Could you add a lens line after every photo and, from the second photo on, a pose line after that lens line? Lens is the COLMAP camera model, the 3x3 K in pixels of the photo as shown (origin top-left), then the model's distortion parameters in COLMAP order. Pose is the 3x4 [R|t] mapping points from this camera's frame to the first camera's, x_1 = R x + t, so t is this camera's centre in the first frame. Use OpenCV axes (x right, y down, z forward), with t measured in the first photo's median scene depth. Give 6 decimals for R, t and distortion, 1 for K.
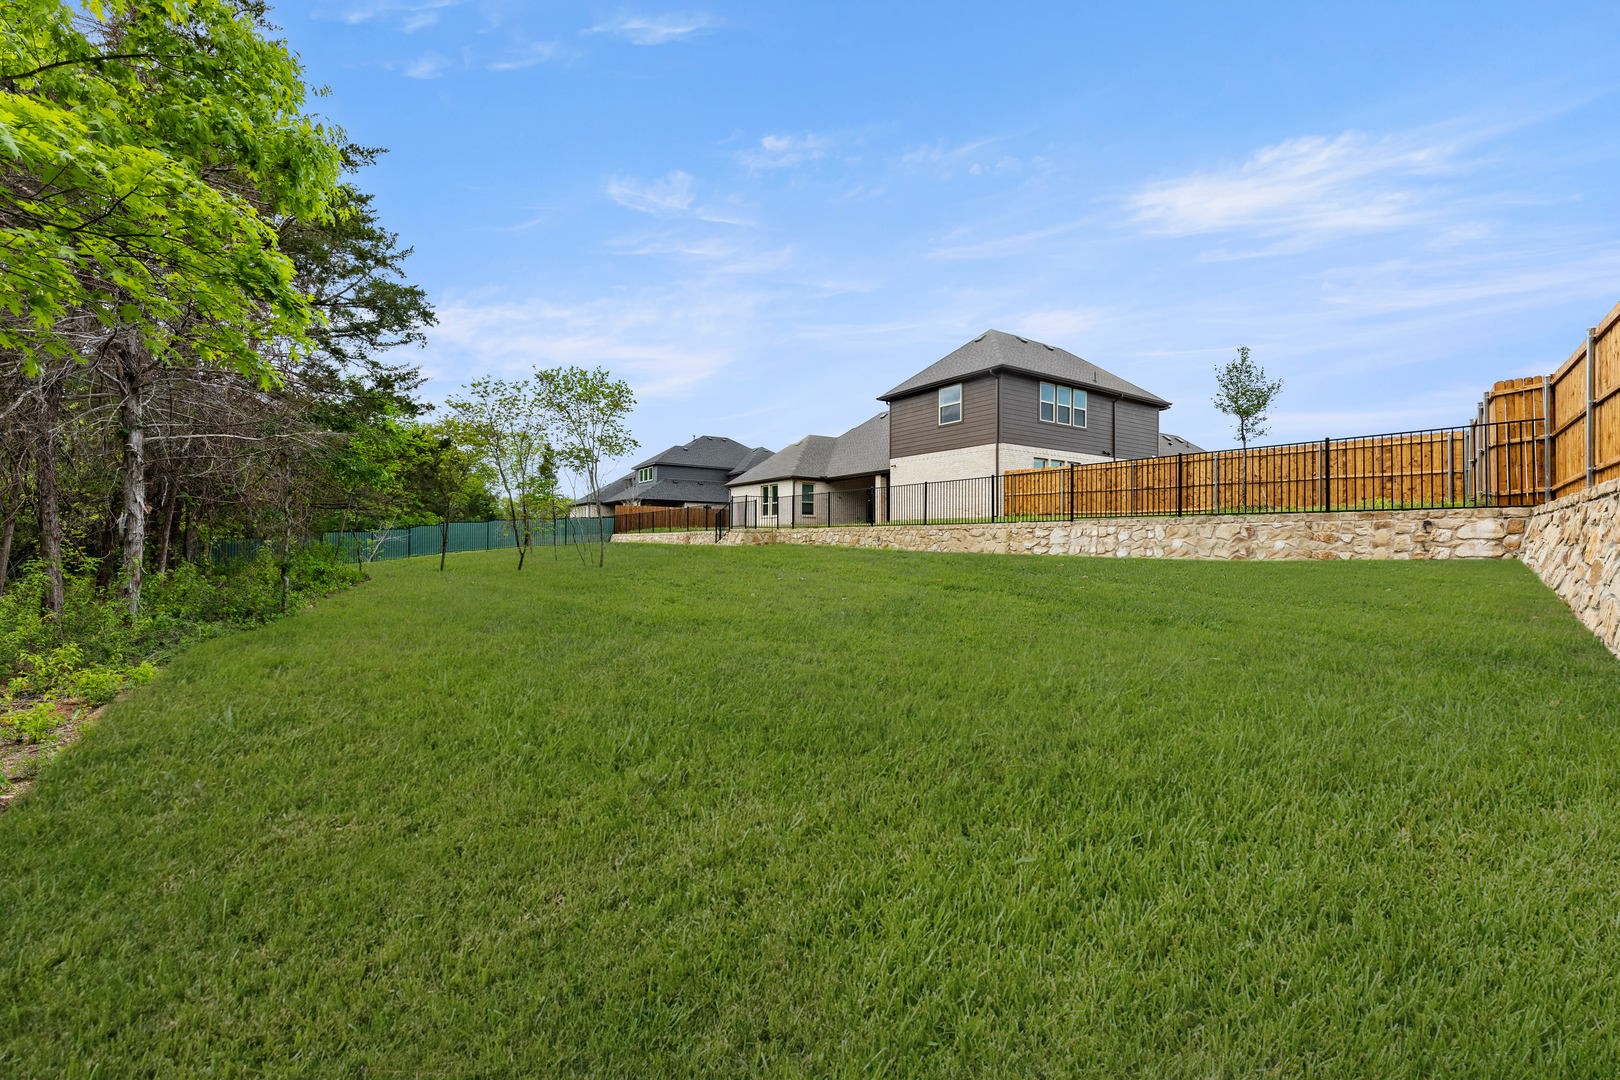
lens RADIAL K [[651.7, 0, 821.2], [0, 651.7, 542.1], [0, 0, 1]] dist [0.000170, 0.000282]
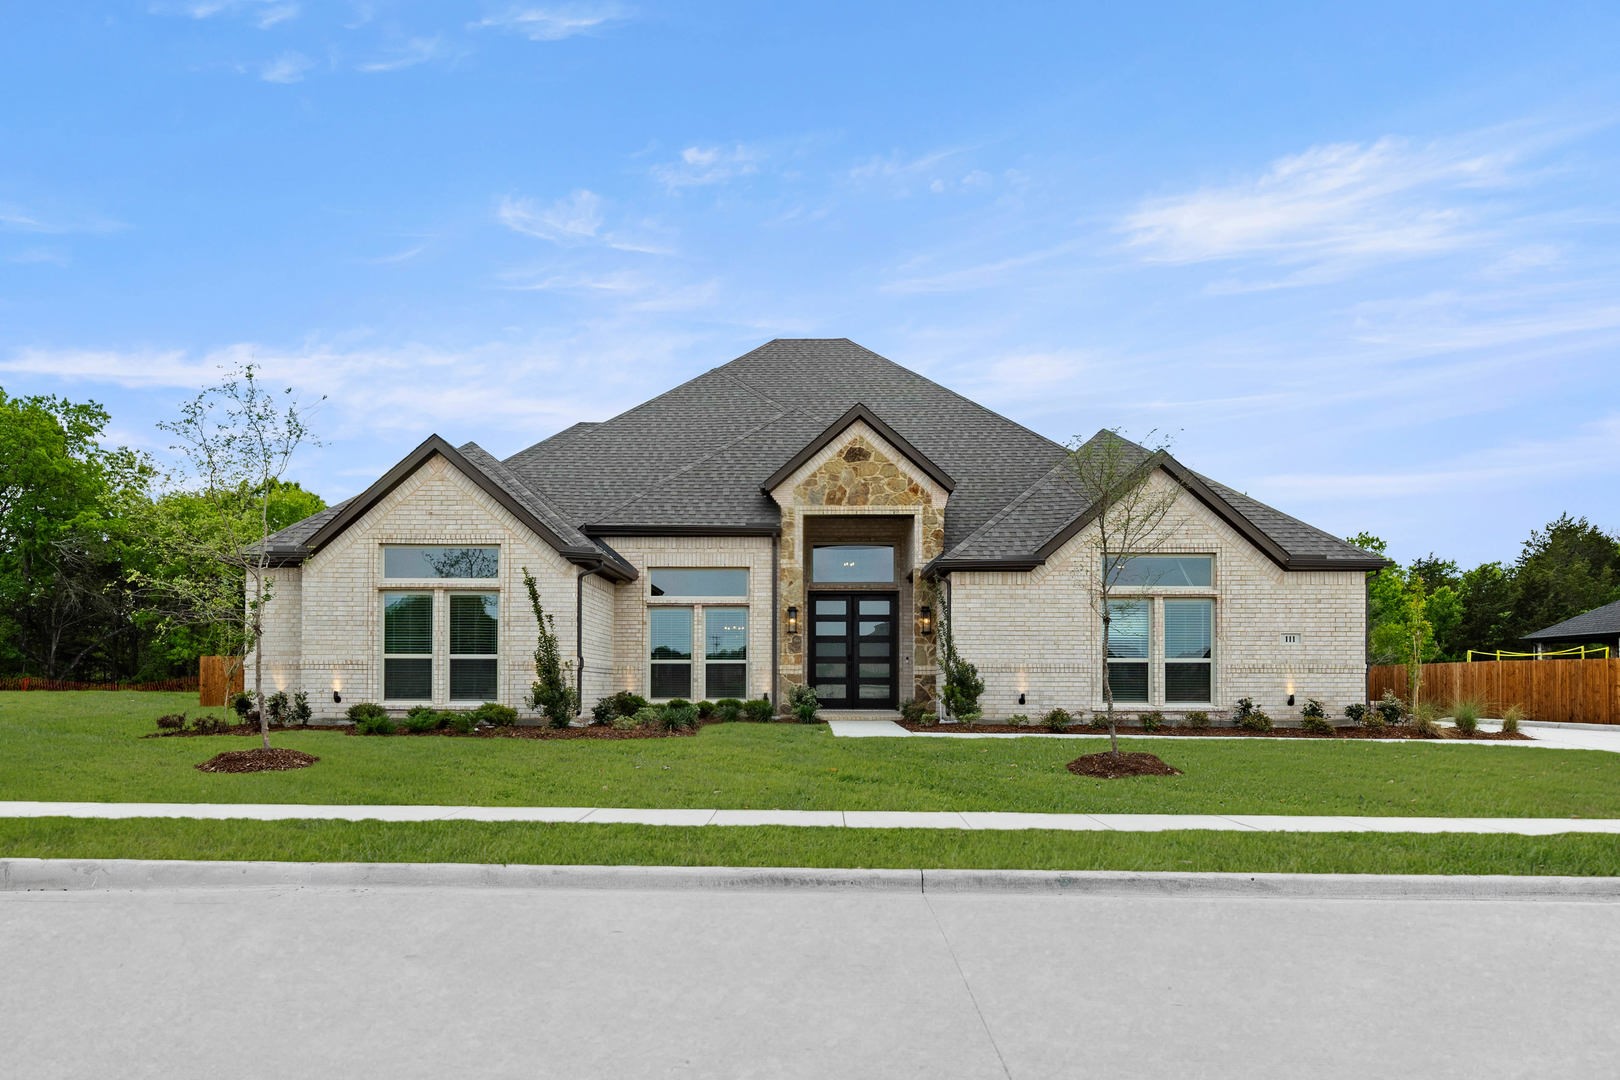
lens RADIAL K [[754.1, 0, 810.1], [0, 754.1, 541.6], [0, 0, 1]] dist [0.000943, -0.000222]
pose [[0.999948, -0.001924, -0.010051, 0.082174], [0.001917, 0.999998, -0.000657, -0.114499], [0.010052, 0.000638, 0.999949, 0.029925]]
